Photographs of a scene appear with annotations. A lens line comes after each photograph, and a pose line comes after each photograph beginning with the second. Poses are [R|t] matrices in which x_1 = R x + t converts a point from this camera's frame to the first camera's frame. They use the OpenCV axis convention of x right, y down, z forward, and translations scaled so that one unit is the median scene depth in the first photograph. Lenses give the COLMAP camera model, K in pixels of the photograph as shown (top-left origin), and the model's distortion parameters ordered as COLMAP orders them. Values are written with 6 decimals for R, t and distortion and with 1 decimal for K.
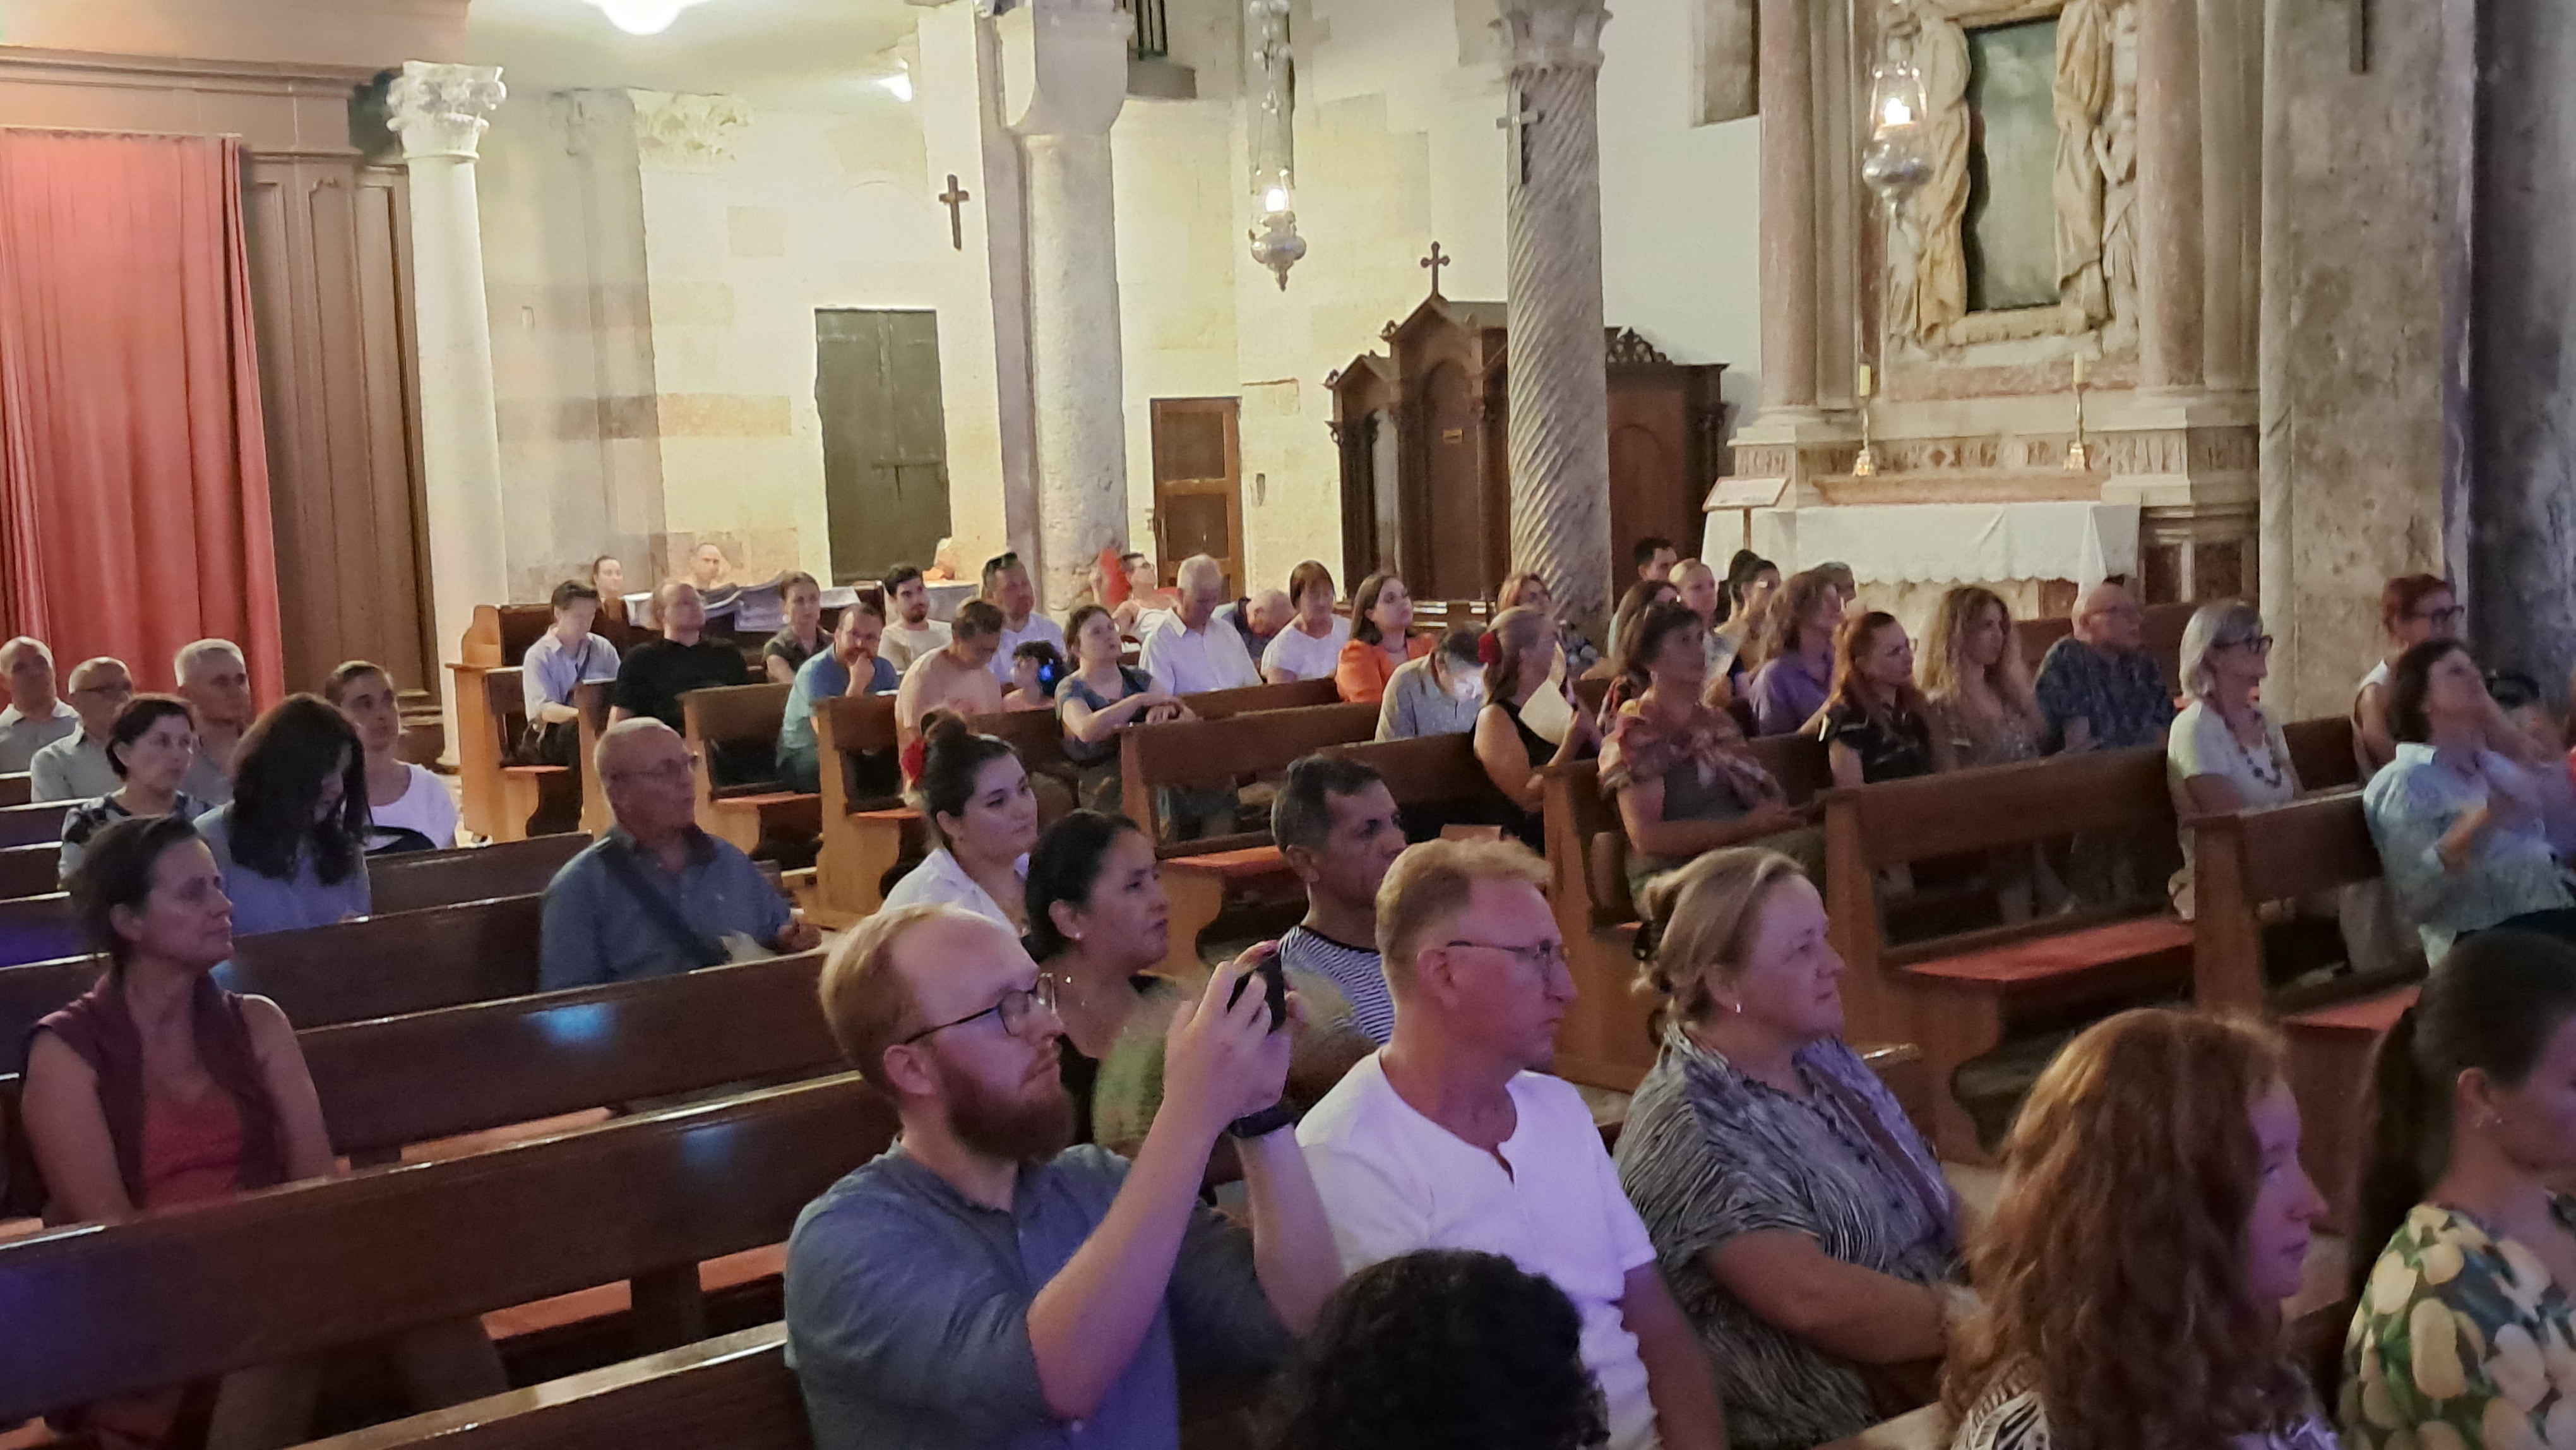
lens RADIAL K [[2750.0, 0, 1295.1], [0, 2750.0, 758.3], [0, 0, 1]] dist [0.175316, -0.502613]
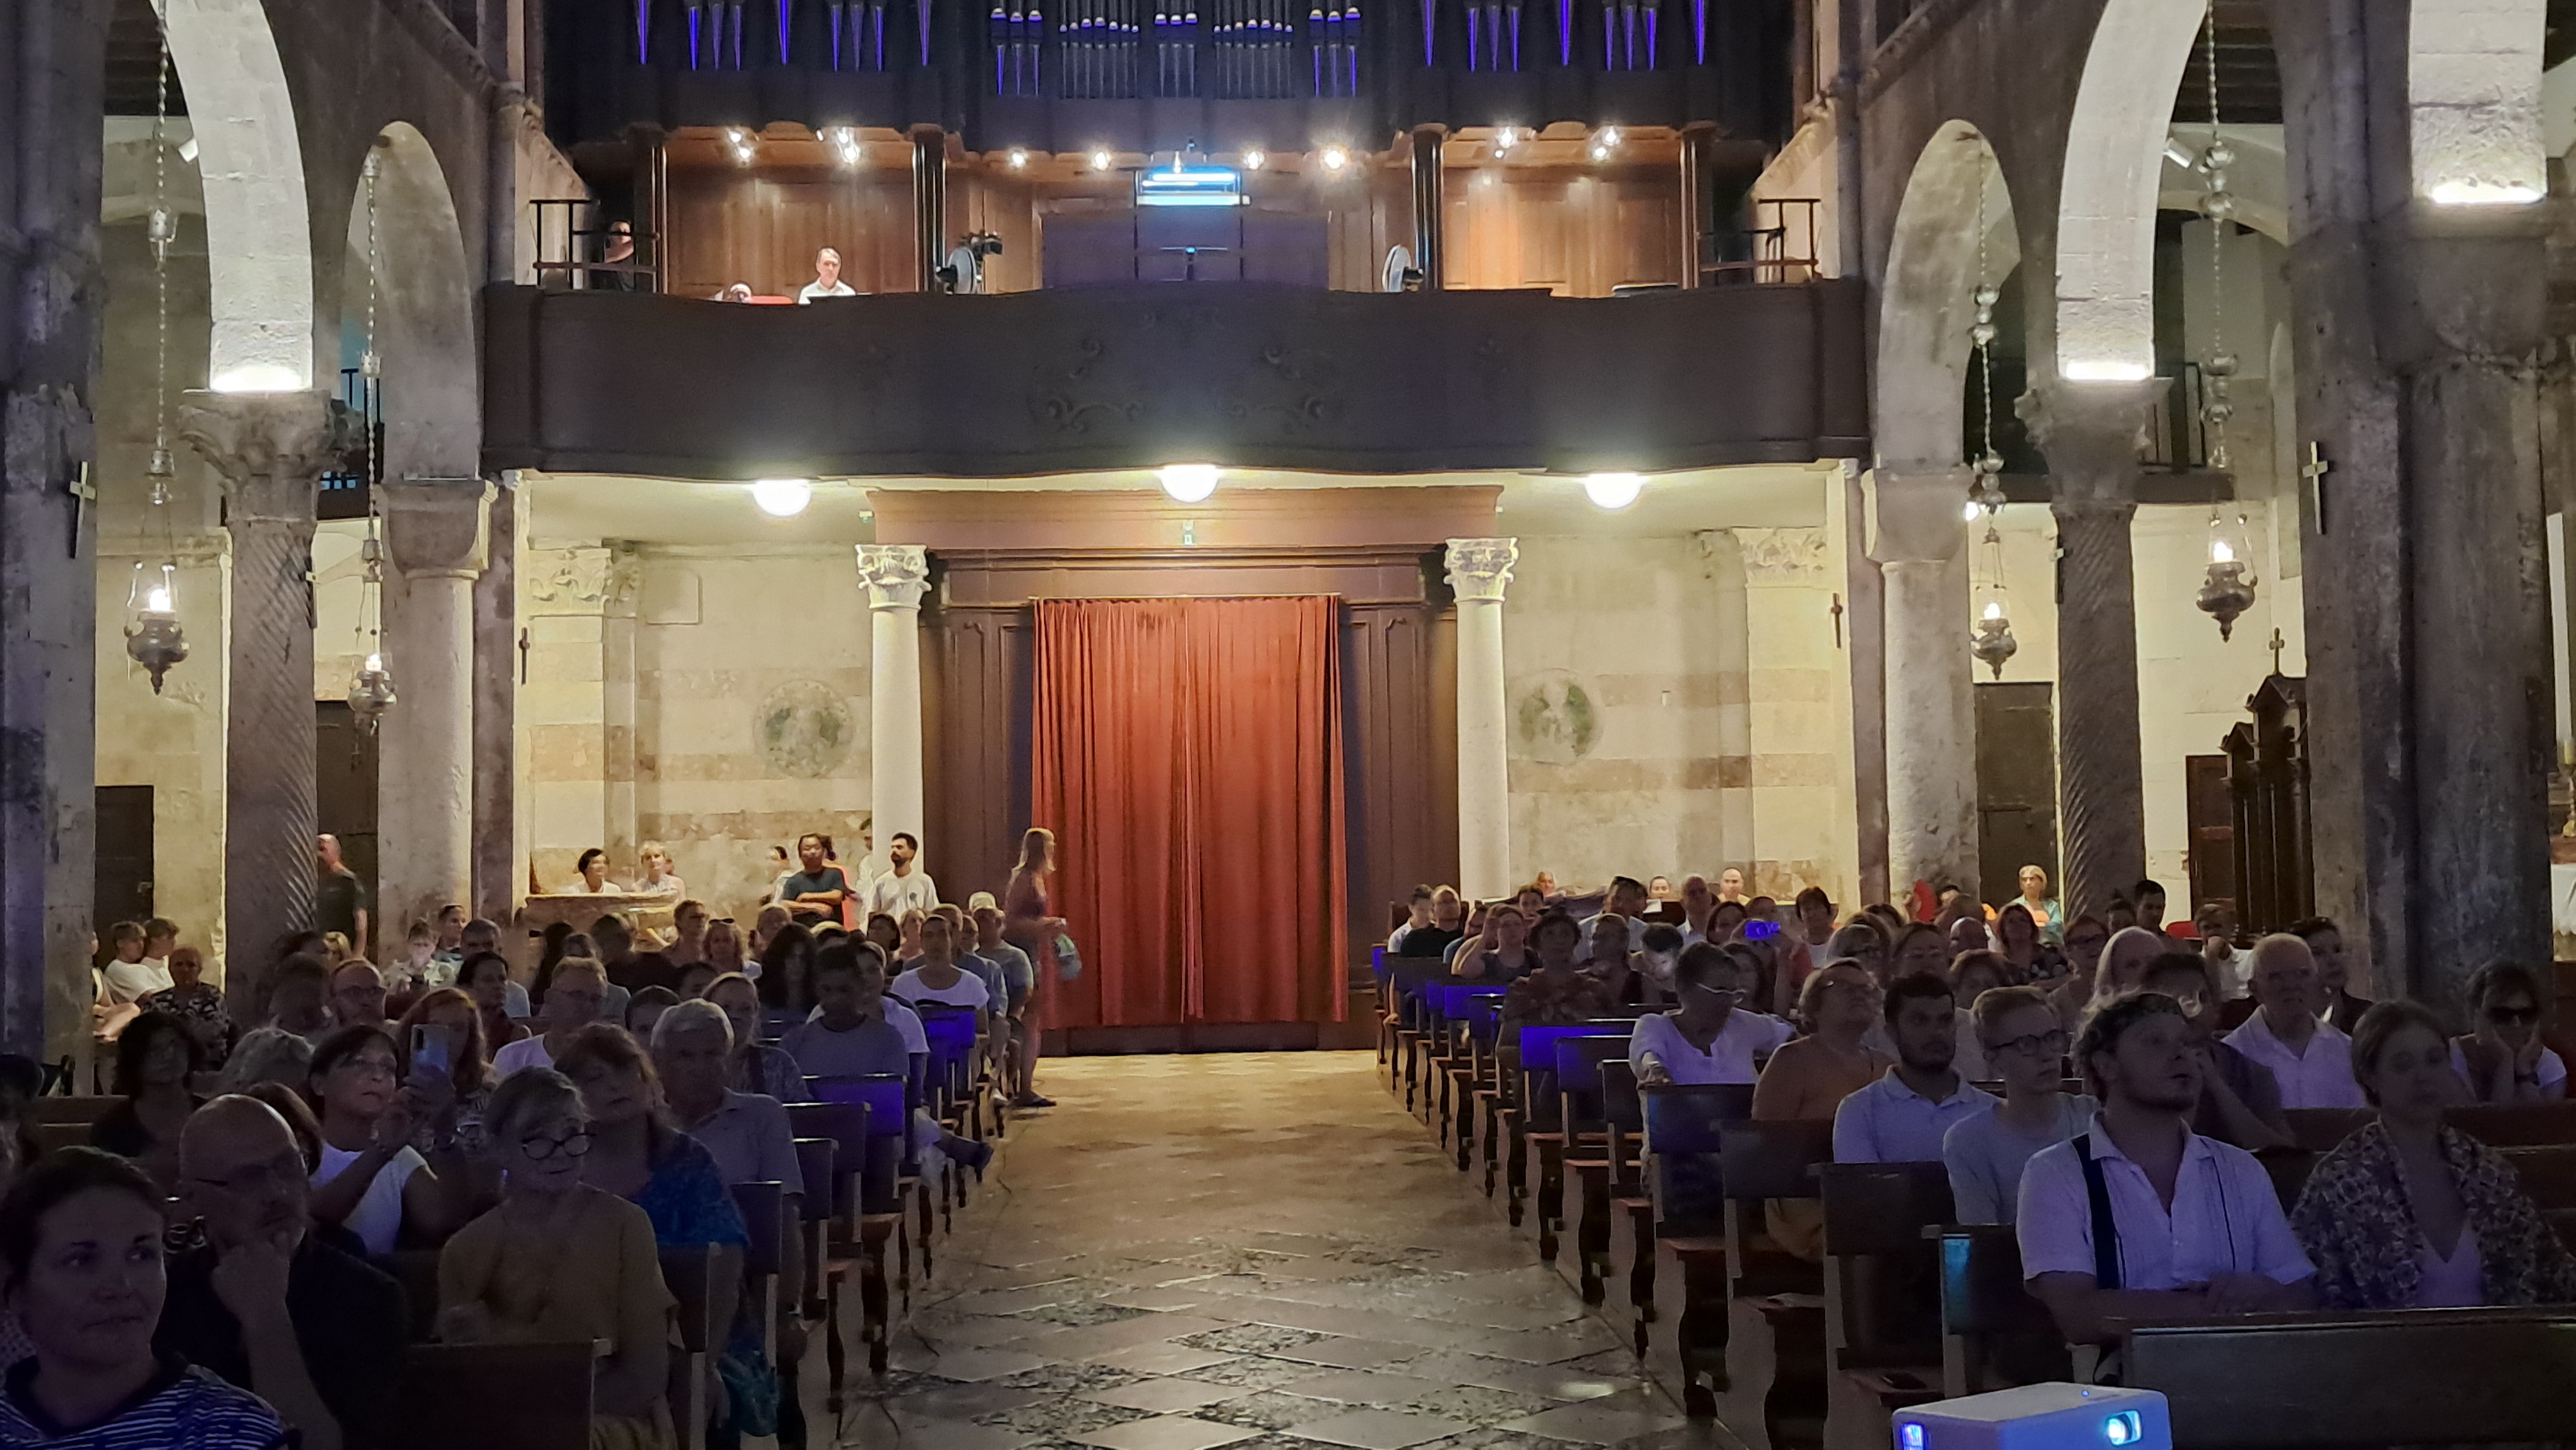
lens RADIAL K [[2714.5, 0, 1314.8], [0, 2714.5, 734.1], [0, 0, 1]] dist [0.198737, -0.583419]
pose [[0.795882, -0.001211, -0.605451, 0.498194], [-0.076117, 0.991864, -0.102042, 0.007252], [0.600648, 0.127299, 0.789314, -0.173512]]
